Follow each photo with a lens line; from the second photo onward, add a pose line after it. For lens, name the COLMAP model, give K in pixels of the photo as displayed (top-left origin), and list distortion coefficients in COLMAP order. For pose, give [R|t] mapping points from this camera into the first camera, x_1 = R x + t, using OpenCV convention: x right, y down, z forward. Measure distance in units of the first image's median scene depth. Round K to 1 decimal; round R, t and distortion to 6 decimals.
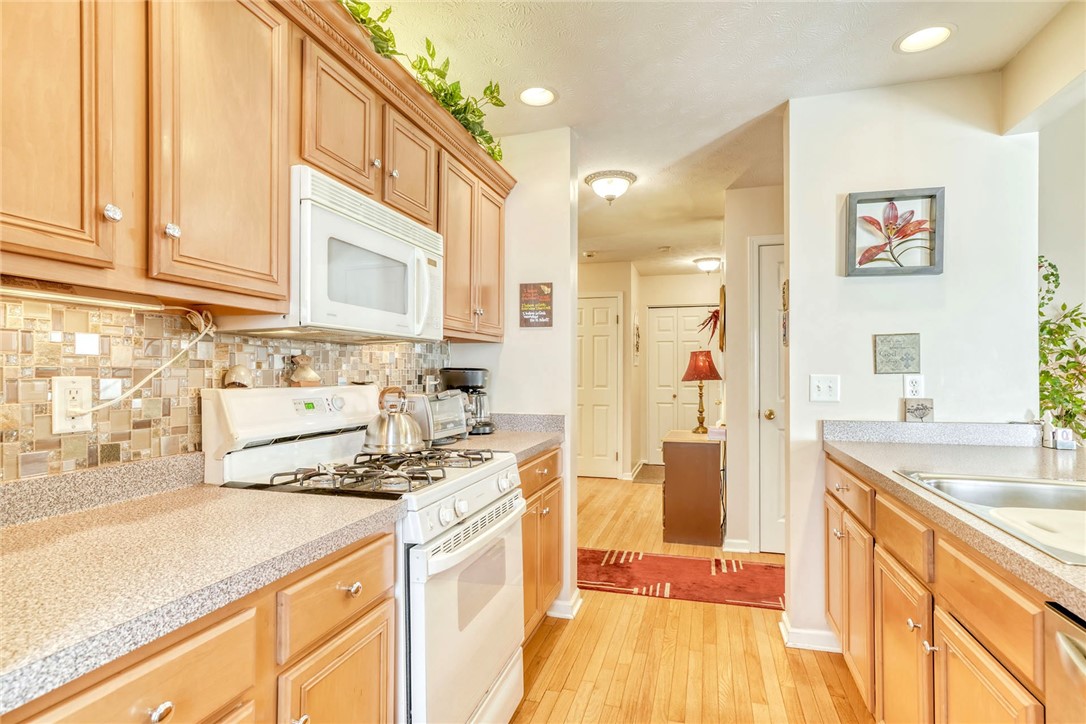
lens RADIAL K [[563.2, 0, 537.6], [0, 563.2, 367.1], [0, 0, 1]] dist [-0.005458, 0.018292]
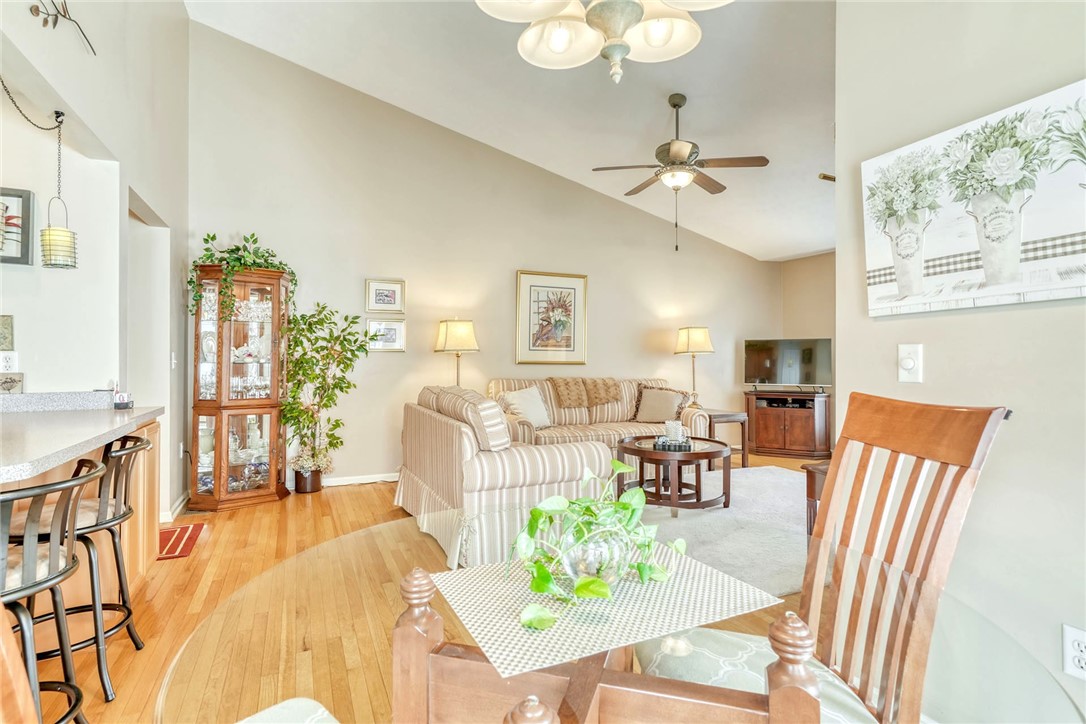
lens RADIAL K [[566.6, 0, 537.8], [0, 566.6, 350.5], [0, 0, 1]] dist [0.000287, 0.000941]
pose [[0.767527, 0.008041, 0.640966, 0.722635], [-0.004051, 0.999962, -0.007695, 0.014517], [-0.641003, 0.003309, 0.767531, -0.526835]]
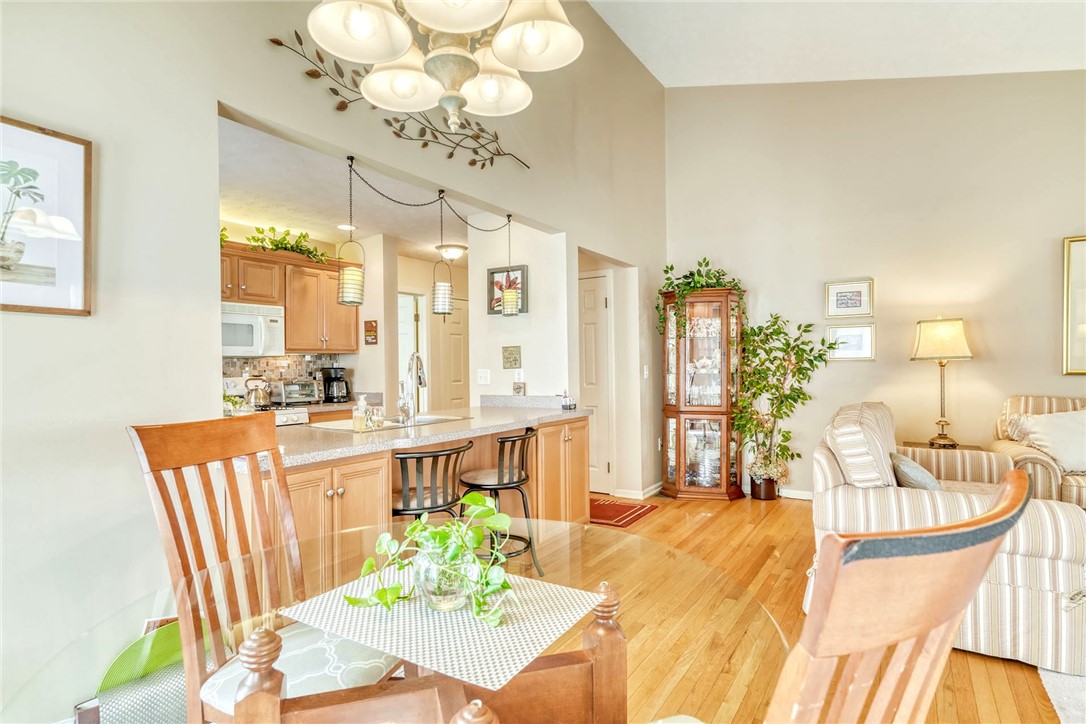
lens RADIAL K [[556.5, 0, 529.6], [0, 556.5, 366.4], [0, 0, 1]] dist [-0.018933, 0.012722]
pose [[0.951344, -0.012369, -0.307883, 1.198893], [0.015630, 0.999845, 0.008129, -0.008612], [0.307734, -0.012546, 0.951390, -0.639427]]
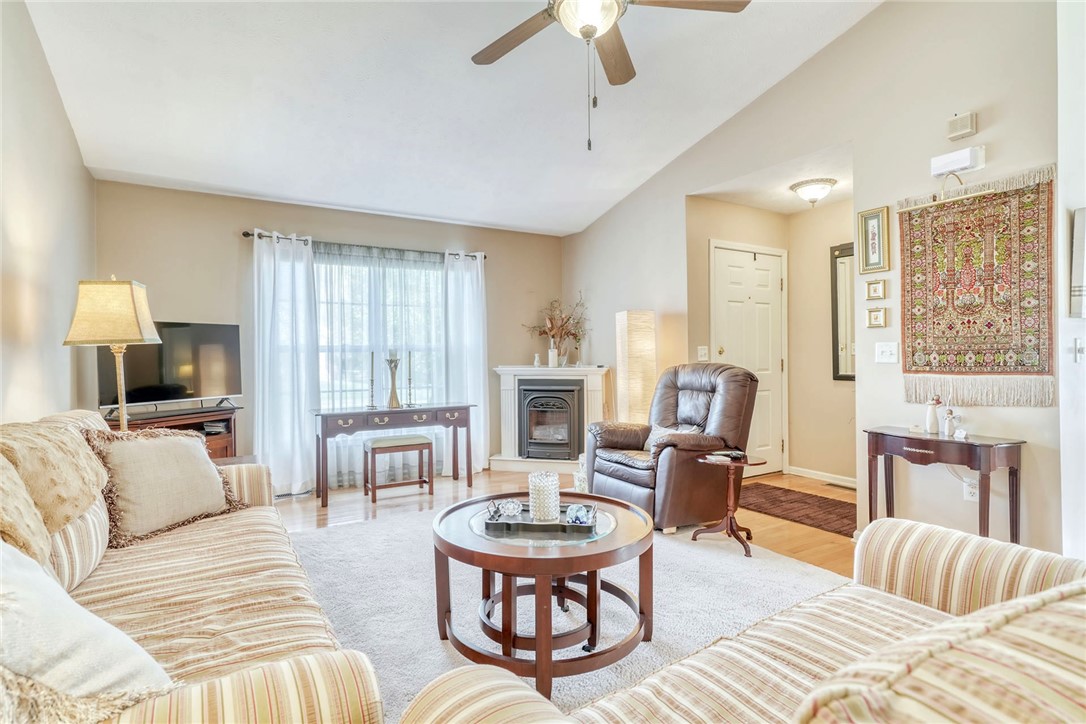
lens RADIAL K [[548.6, 0, 541.7], [0, 548.6, 352.7], [0, 0, 1]] dist [-0.005113, 0.013834]
pose [[-0.735929, 0.006324, 0.677030, 1.602747], [0.005283, 0.999980, -0.003597, 0.030084], [-0.677038, 0.000930, -0.735947, 1.227520]]
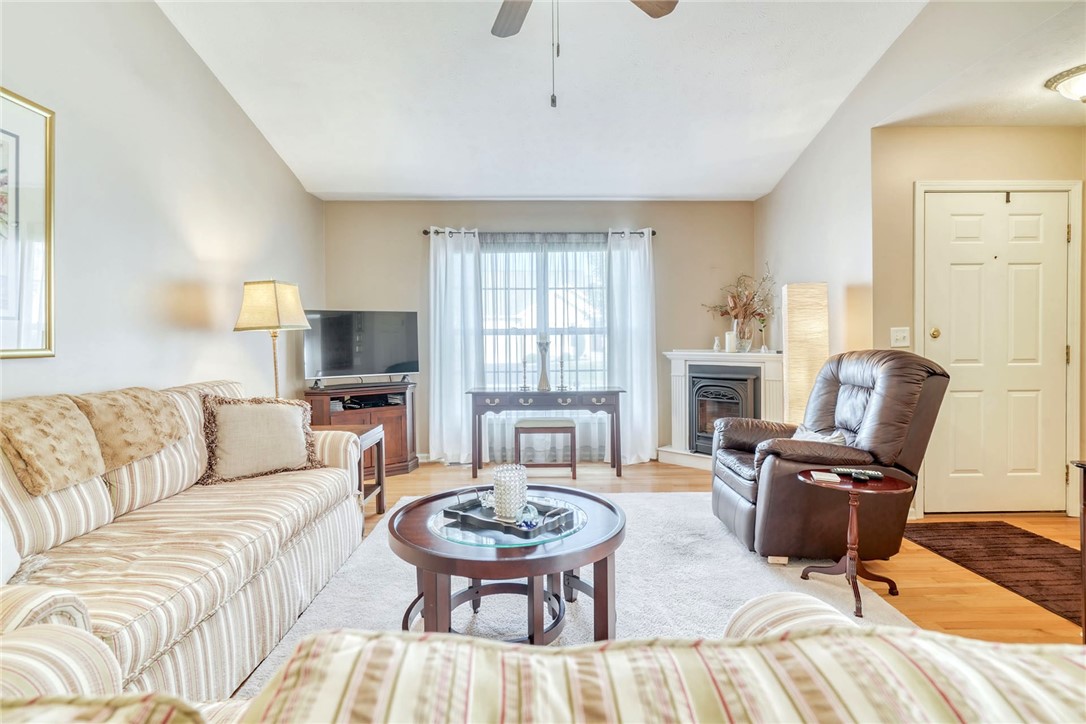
lens RADIAL K [[561.6, 0, 553.9], [0, 561.6, 344.5], [0, 0, 1]] dist [-0.006167, 0.015359]
pose [[-0.309707, -0.010136, 0.950778, 1.380889], [0.003913, 0.999921, 0.011934, 0.027987], [-0.950824, 0.007417, -0.309643, 0.771301]]
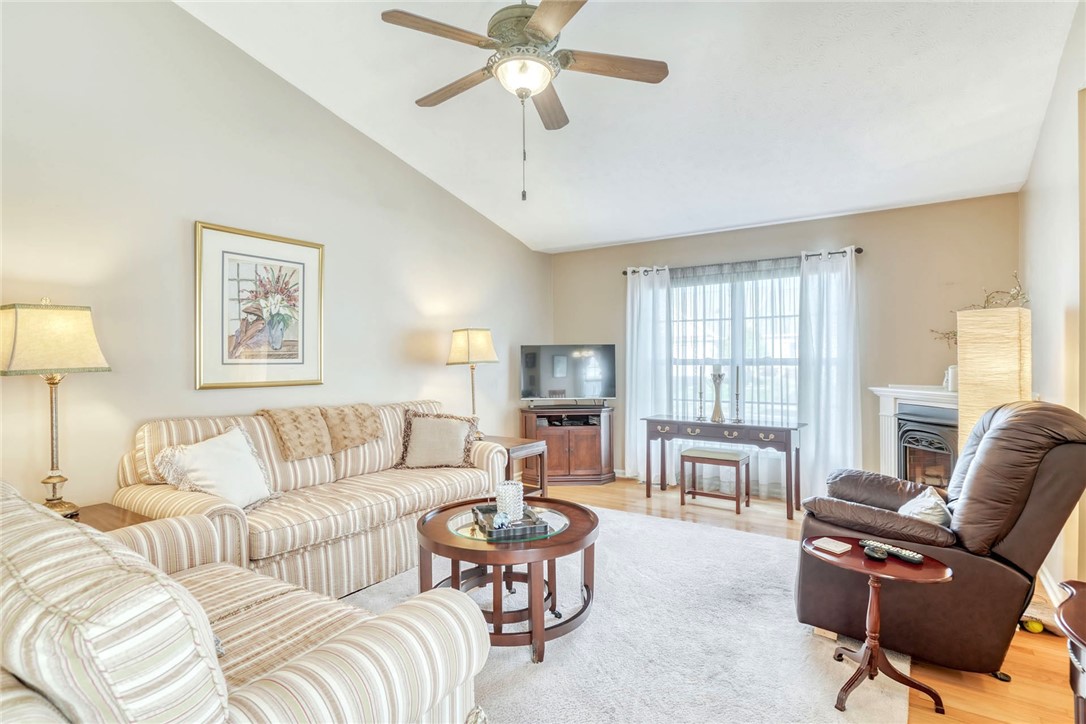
lens RADIAL K [[556.3, 0, 540.7], [0, 556.3, 360.7], [0, 0, 1]] dist [-0.007136, 0.014573]
pose [[0.324531, -0.011129, 0.945809, 1.206028], [0.003997, 0.999938, 0.010395, -0.024643], [-0.945866, 0.000407, 0.324556, 0.165904]]
